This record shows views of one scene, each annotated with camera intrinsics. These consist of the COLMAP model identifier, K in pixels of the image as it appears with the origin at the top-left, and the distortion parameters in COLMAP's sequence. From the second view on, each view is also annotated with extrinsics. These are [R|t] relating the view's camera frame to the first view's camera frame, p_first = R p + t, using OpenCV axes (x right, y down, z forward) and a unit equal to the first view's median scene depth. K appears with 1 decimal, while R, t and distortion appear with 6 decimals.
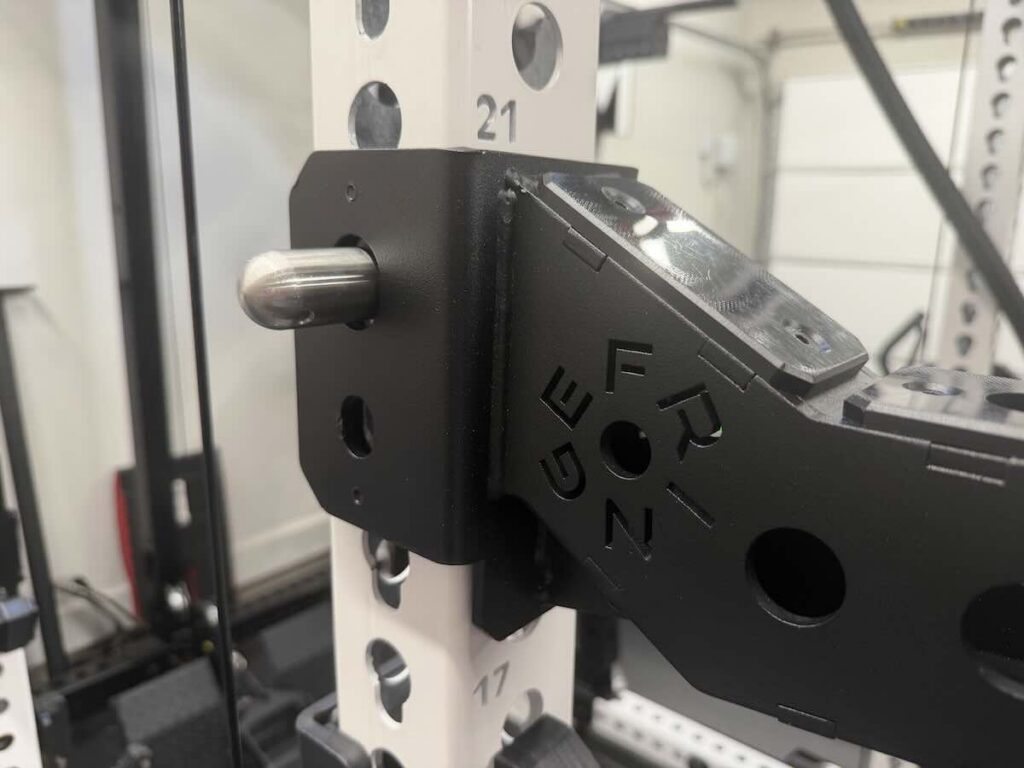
lens RADIAL K [[724.4, 0, 506.4], [0, 724.4, 393.4], [0, 0, 1]] dist [-0.004614, -0.008006]
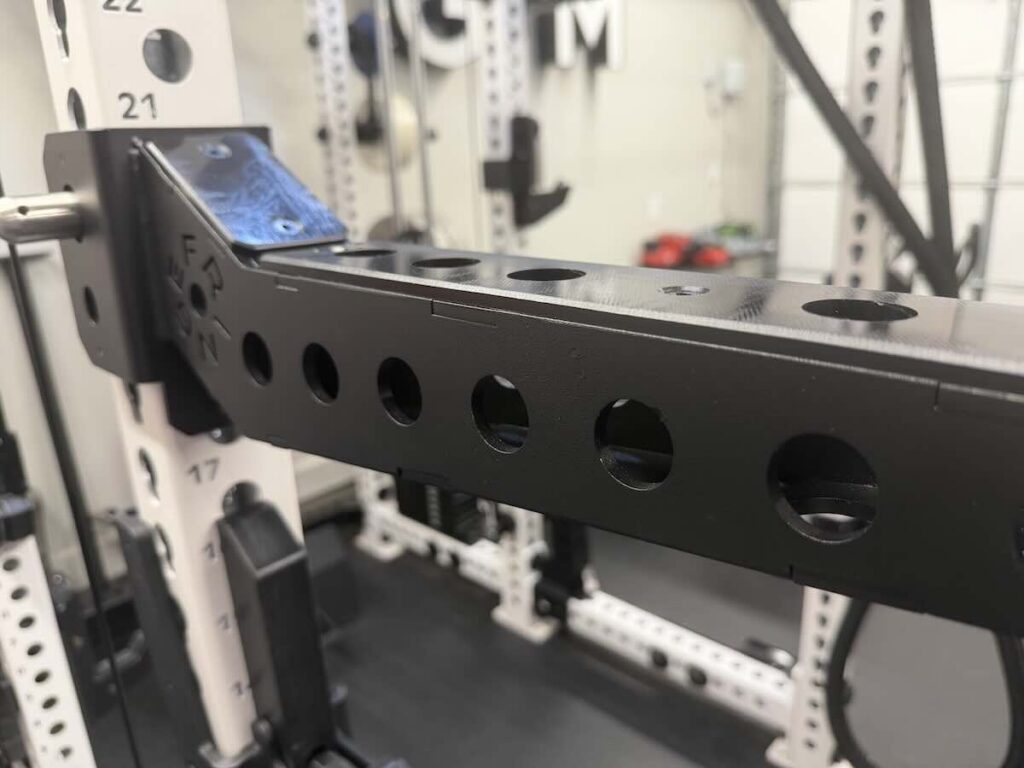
lens RADIAL K [[724.4, 0, 510.3], [0, 724.4, 378.3], [0, 0, 1]] dist [-0.004614, -0.008006]
pose [[0.996760, -0.047006, -0.065267, 0.130398], [0.050488, 0.997330, 0.052761, 0.027141], [0.062613, -0.055886, 0.996472, -0.086760]]
